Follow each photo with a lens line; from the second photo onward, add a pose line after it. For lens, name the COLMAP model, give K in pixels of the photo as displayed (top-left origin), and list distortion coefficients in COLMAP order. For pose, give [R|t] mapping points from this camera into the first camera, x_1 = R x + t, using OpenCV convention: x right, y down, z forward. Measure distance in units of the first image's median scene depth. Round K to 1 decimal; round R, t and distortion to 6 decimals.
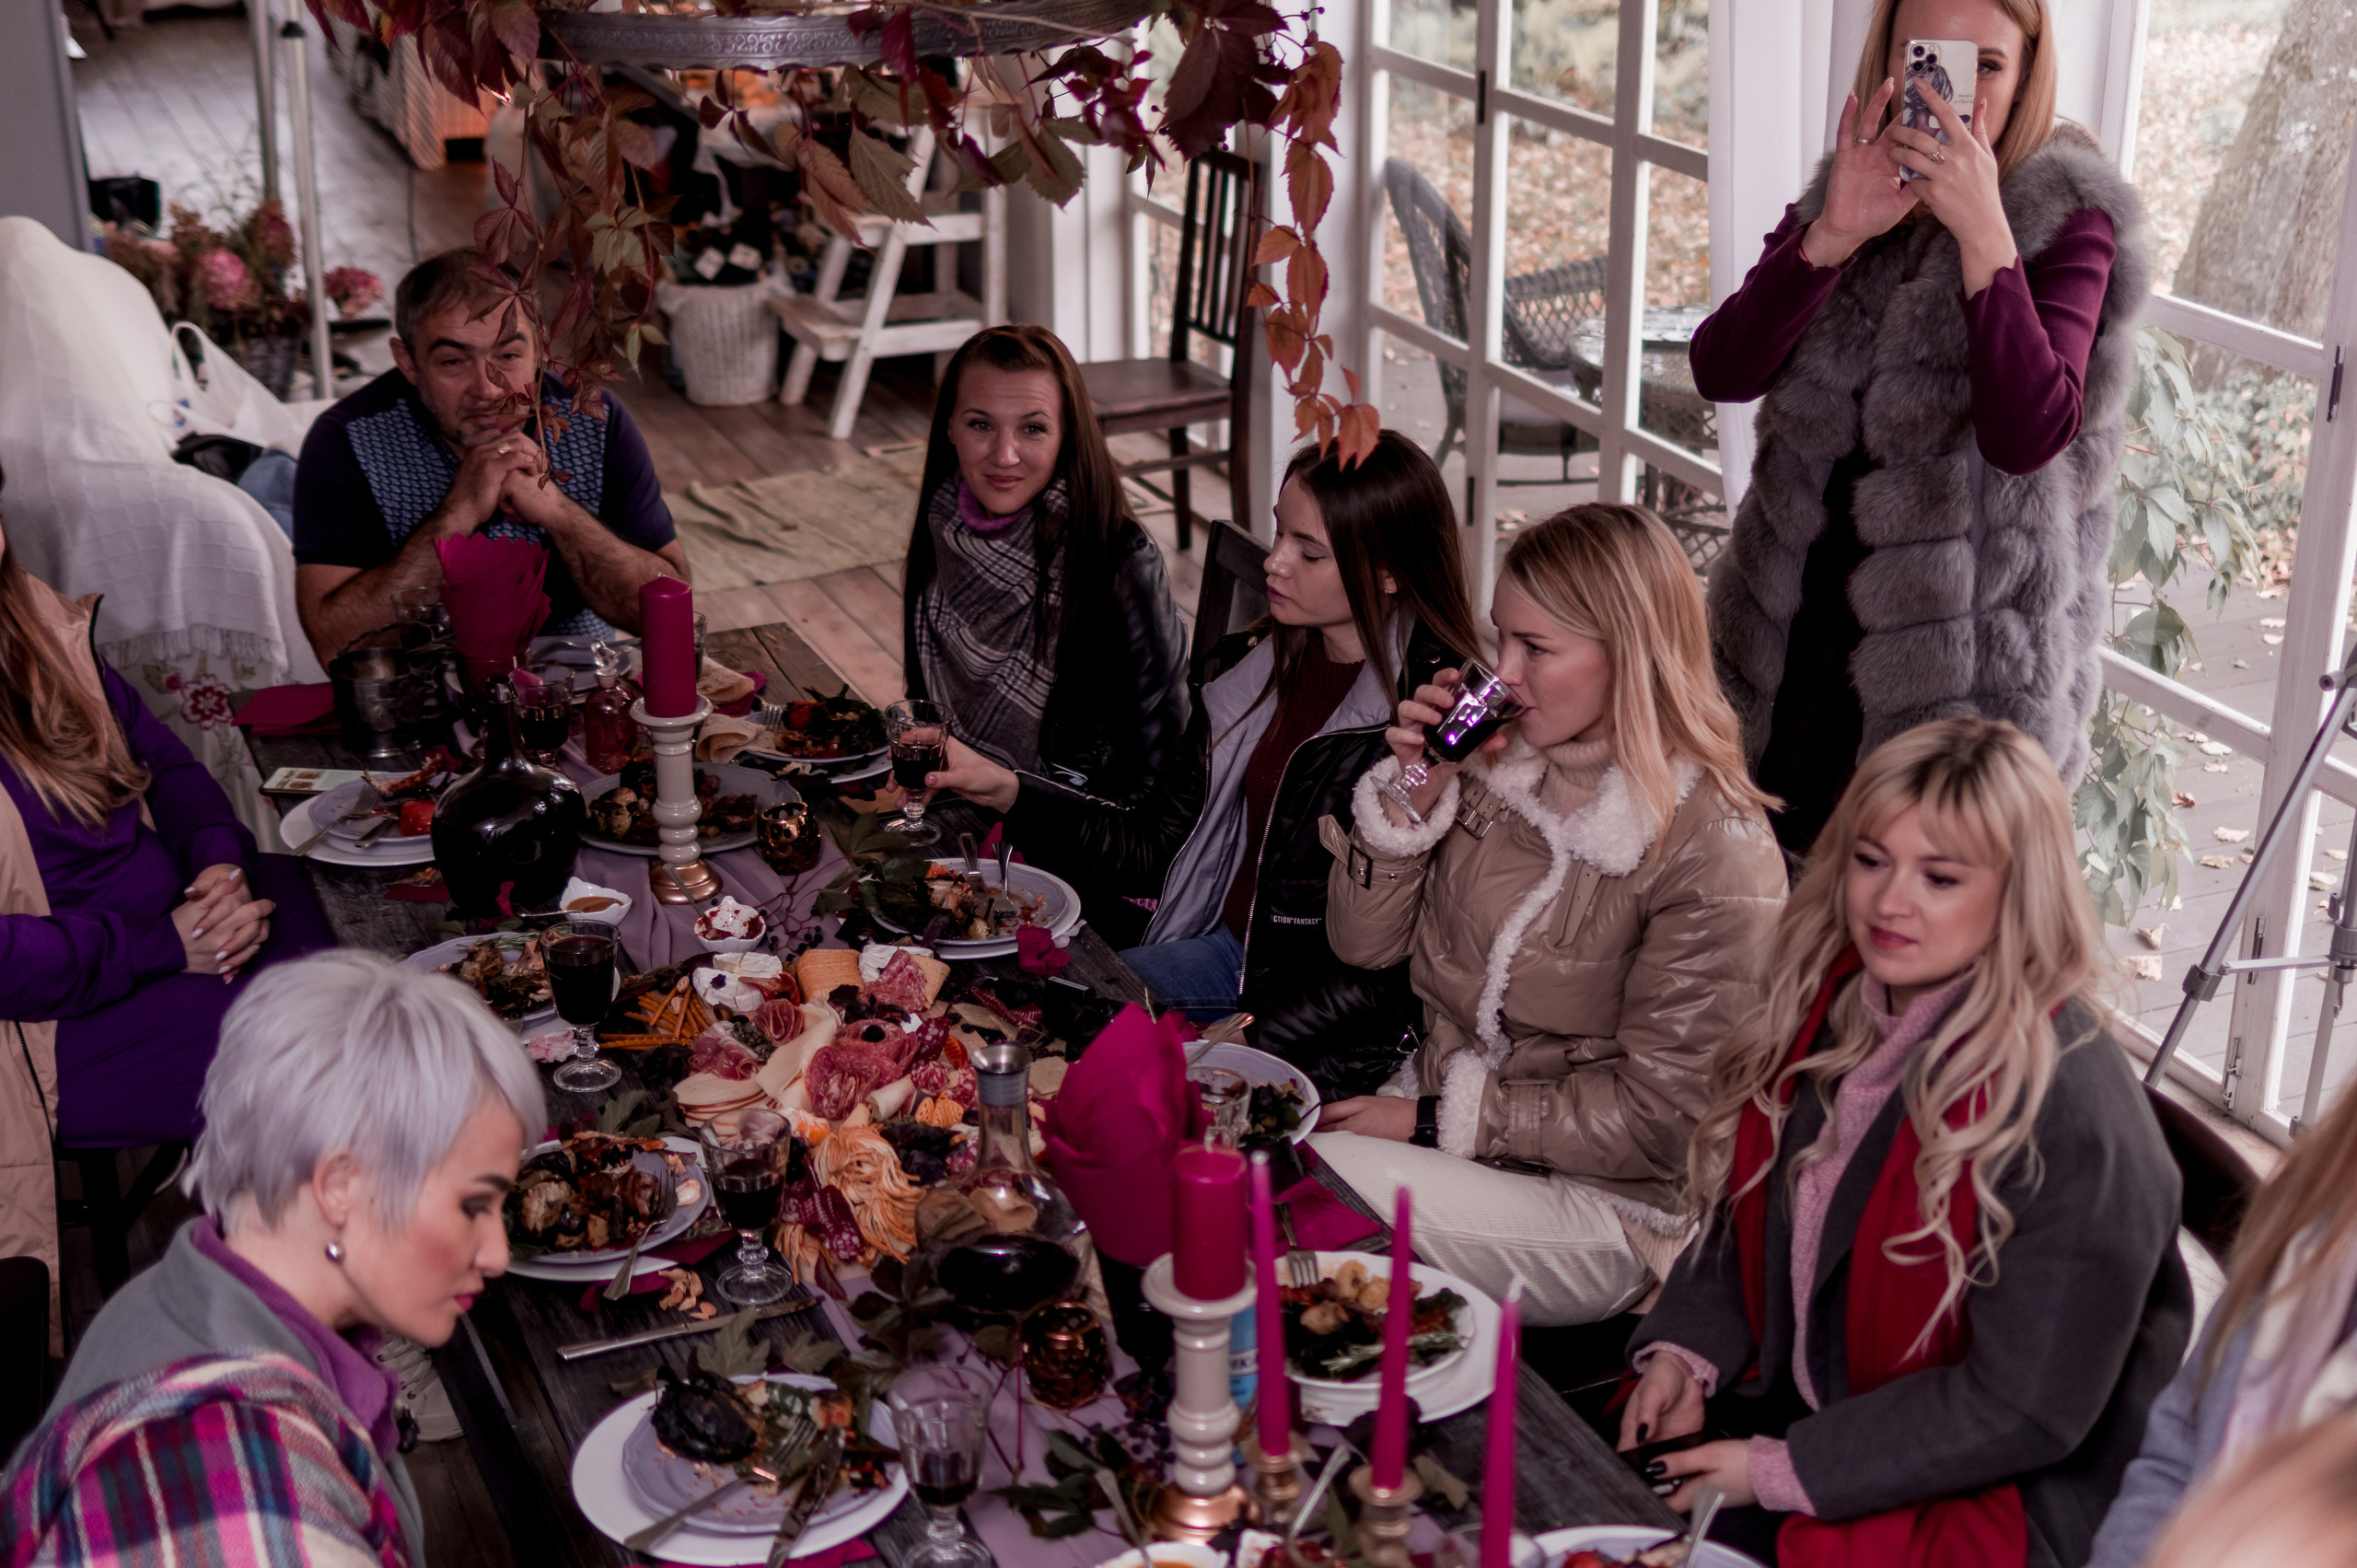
lens RADIAL K [[3231.2, 0, 1142.1], [0, 3231.2, 823.7], [0, 0, 1]] dist [-0.000210, 0.048181]
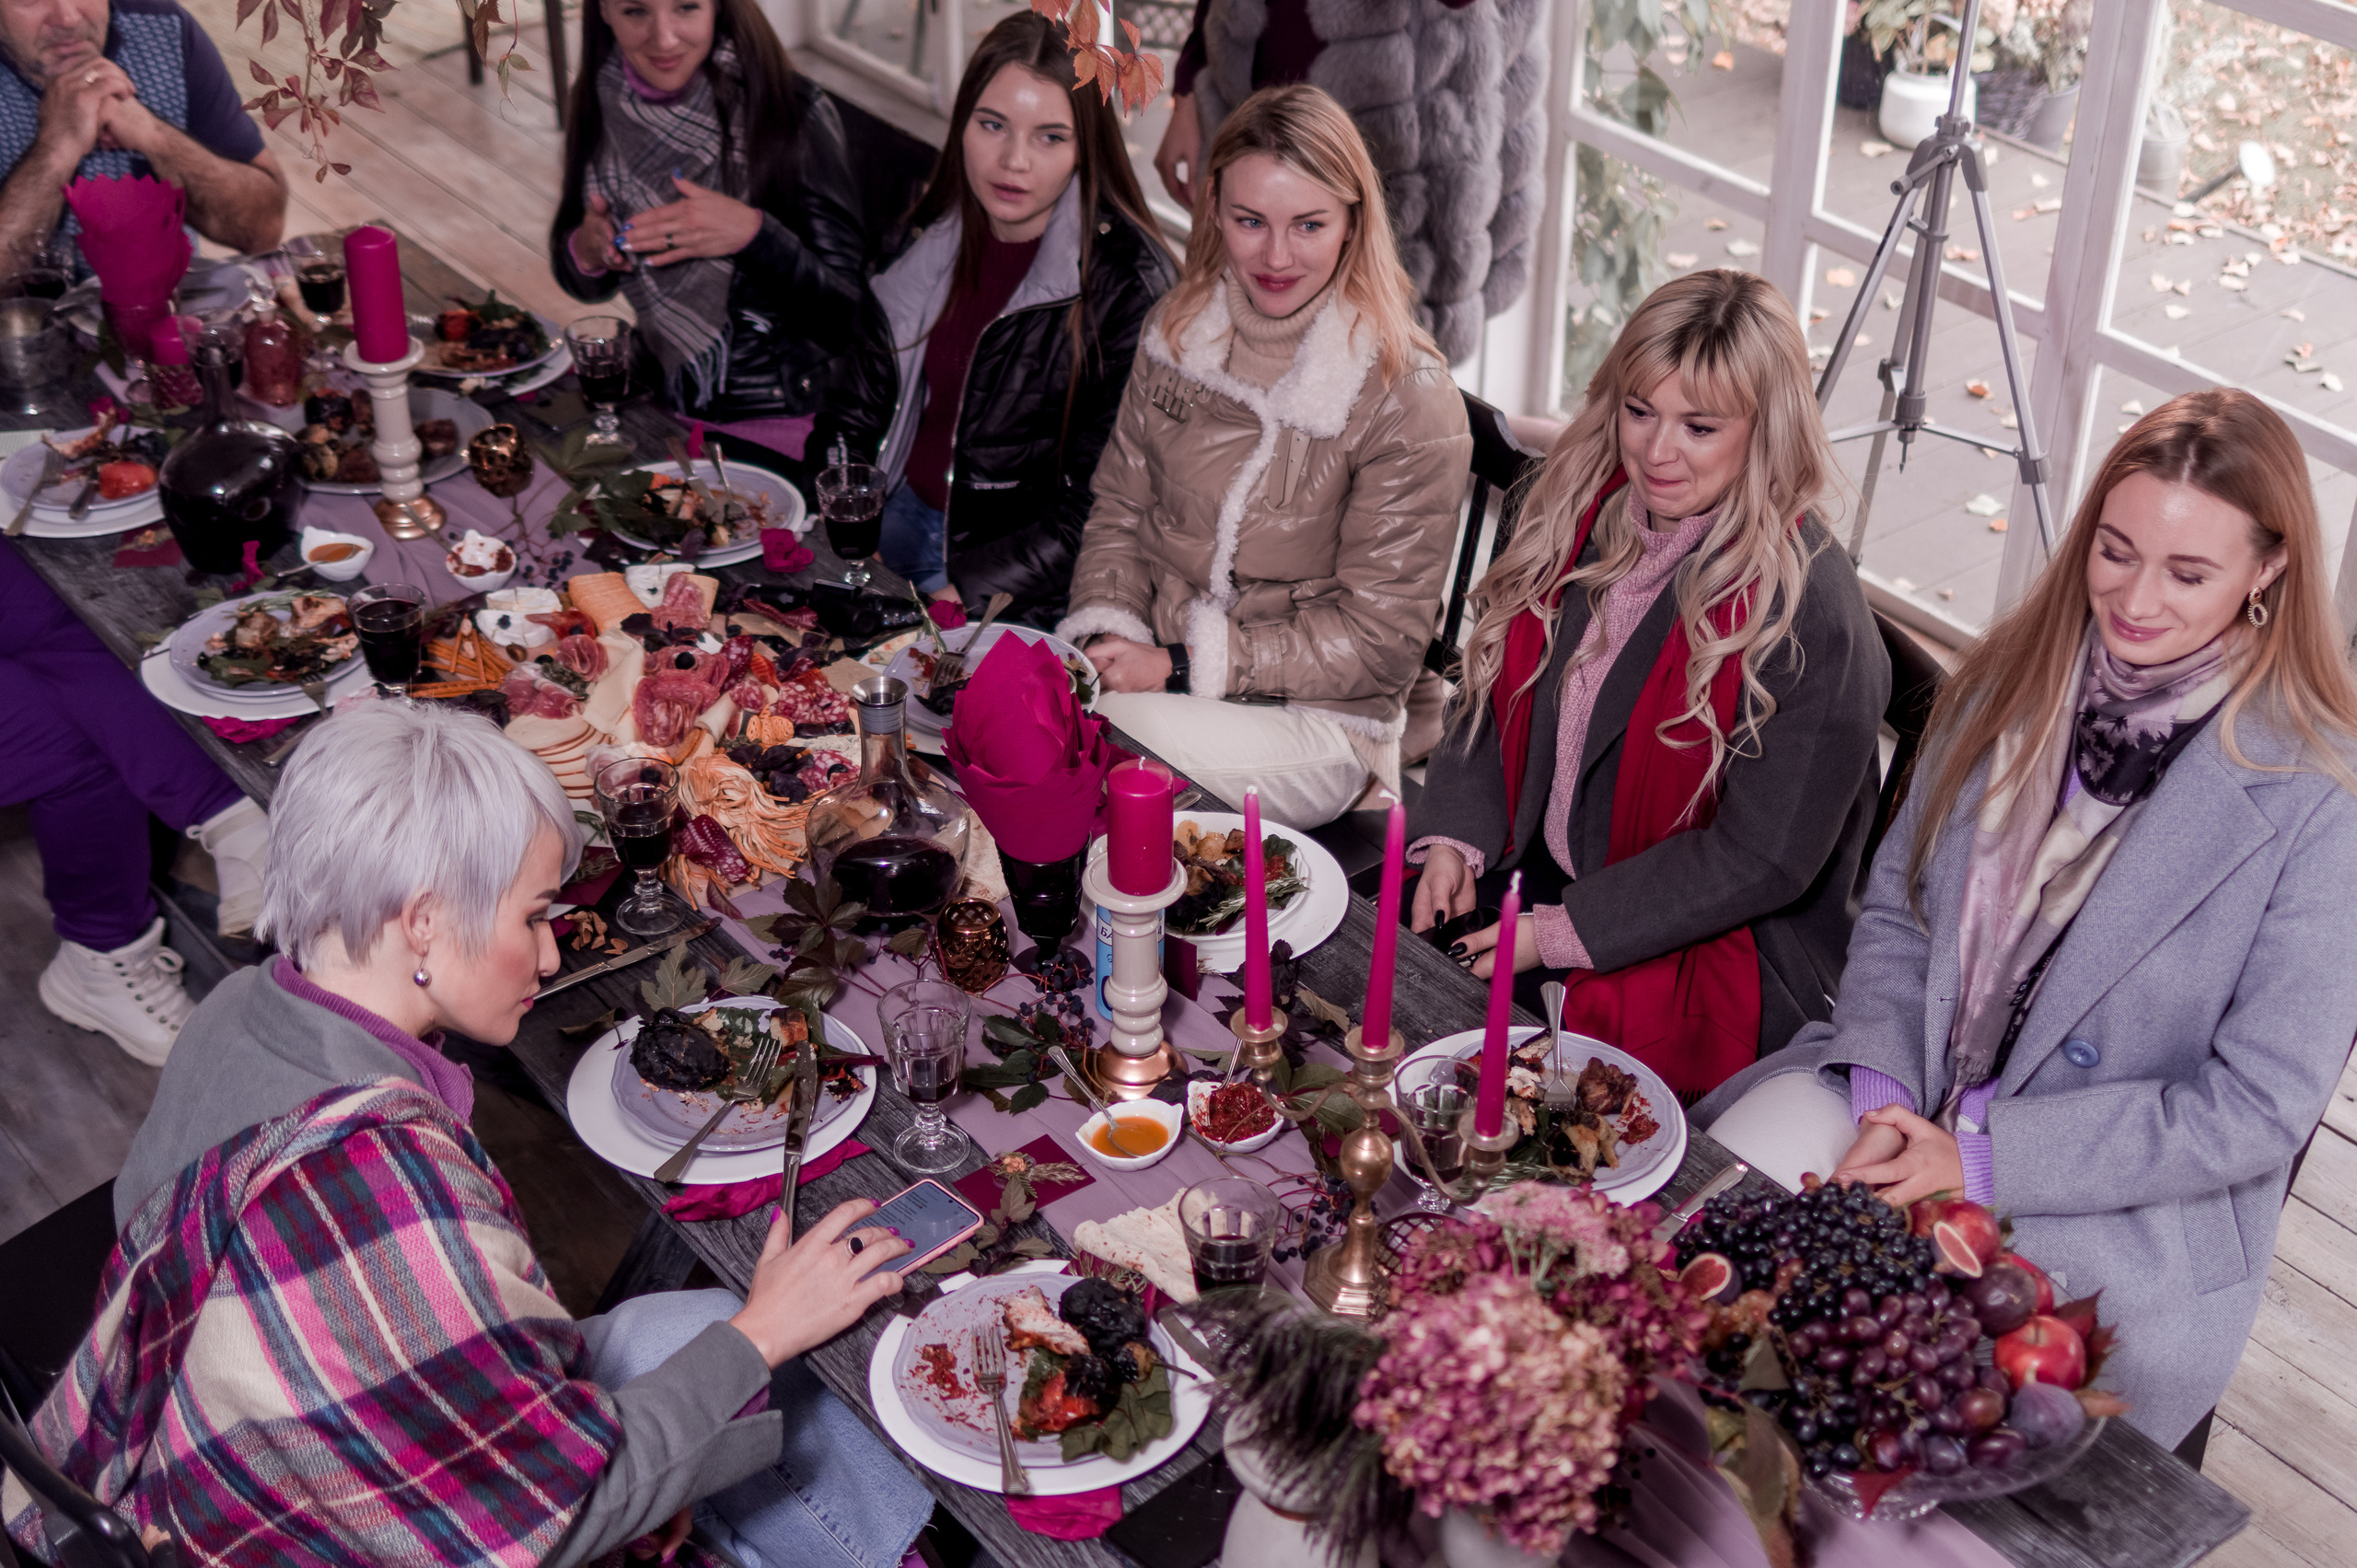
lens RADIAL K [[3231.2, 0, 1142.1], [0, 3231.2, 823.7], [0, 0, 1]] dist [-0.000210, 0.048181]
pose [[0.969901, -0.134343, 0.203086, -0.159885], [0.094500, 0.976332, 0.194538, -0.075411], [-0.224414, -0.169491, 0.959641, -0.068089]]
